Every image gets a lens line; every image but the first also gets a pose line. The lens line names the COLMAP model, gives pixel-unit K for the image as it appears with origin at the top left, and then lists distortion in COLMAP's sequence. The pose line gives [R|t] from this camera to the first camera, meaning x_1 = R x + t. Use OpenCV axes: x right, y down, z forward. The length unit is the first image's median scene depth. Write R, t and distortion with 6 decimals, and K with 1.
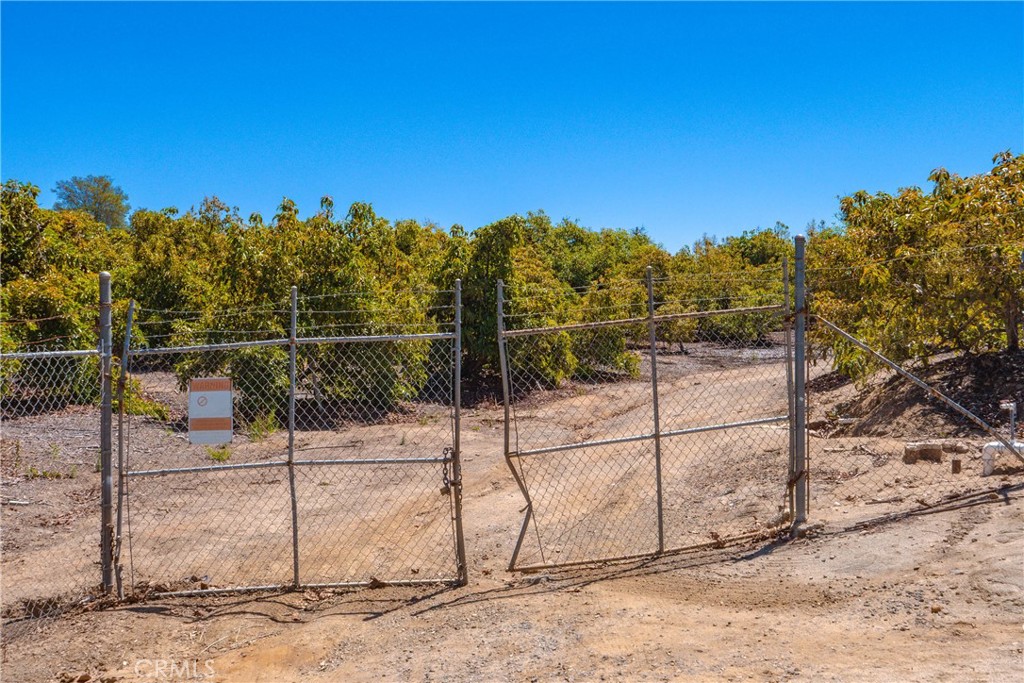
lens RADIAL K [[1014.1, 0, 511.3], [0, 1014.1, 341.9], [0, 0, 1]] dist [-0.008737, 0.000000]
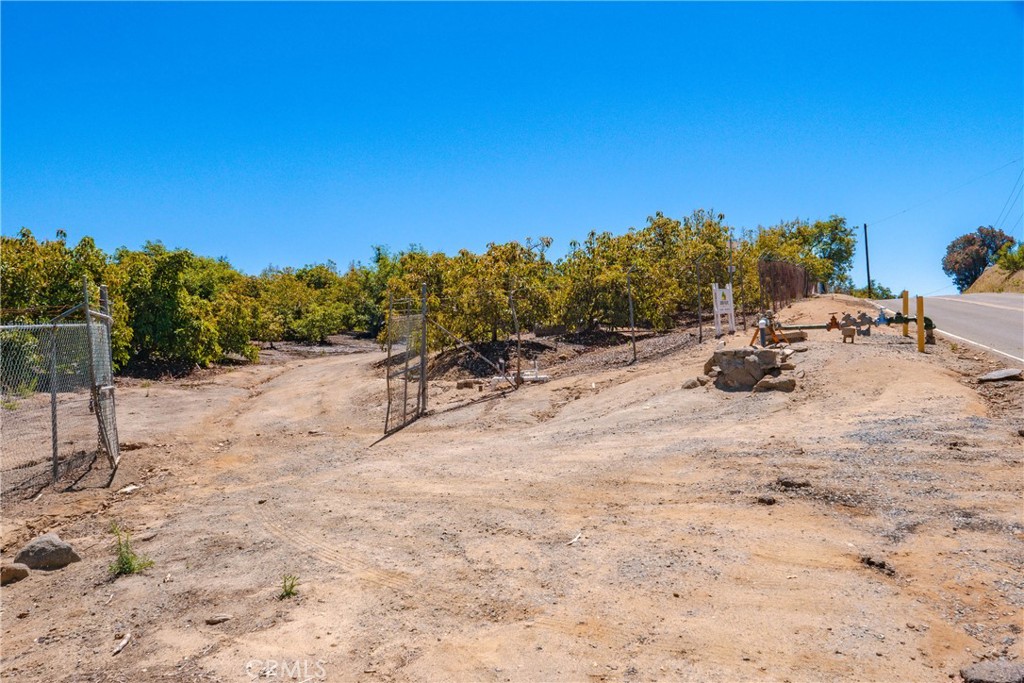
lens RADIAL K [[796.5, 0, 512.3], [0, 796.5, 342.2], [0, 0, 1]] dist [-0.000251, -0.000634]
pose [[0.866538, 0.014867, 0.498890, -0.186564], [-0.011489, 0.999886, -0.009841, 0.017602], [-0.498980, 0.002796, 0.866609, -0.277296]]
